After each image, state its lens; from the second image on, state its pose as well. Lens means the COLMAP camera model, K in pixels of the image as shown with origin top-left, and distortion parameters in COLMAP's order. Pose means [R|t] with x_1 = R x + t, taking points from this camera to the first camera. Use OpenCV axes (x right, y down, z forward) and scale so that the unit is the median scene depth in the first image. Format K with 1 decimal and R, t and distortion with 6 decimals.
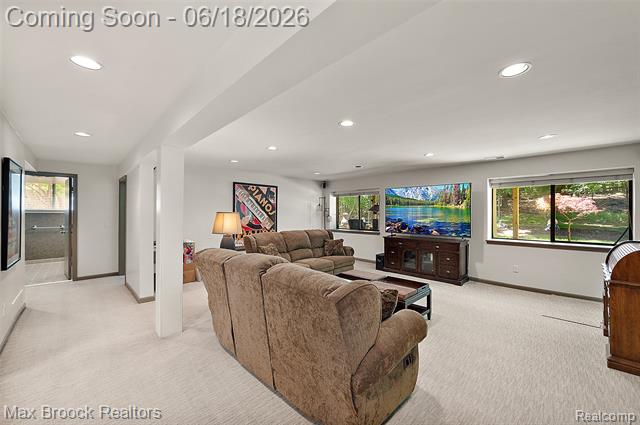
lens RADIAL K [[257.1, 0, 321.0], [0, 257.1, 213.5], [0, 0, 1]] dist [-0.000333, -0.000364]
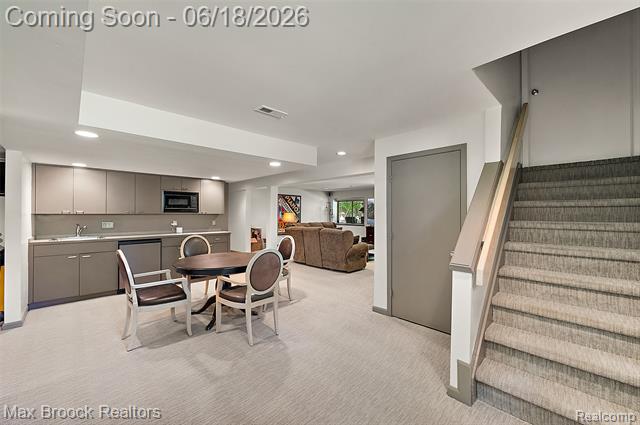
lens RADIAL K [[257.1, 0, 318.8], [0, 257.1, 211.5], [0, 0, 1]] dist [-0.000333, -0.000364]
pose [[0.999997, 0.000746, 0.002406, -0.062577], [-0.000737, 0.999992, -0.003944, -0.001805], [-0.002409, 0.003942, 0.999989, -0.608560]]
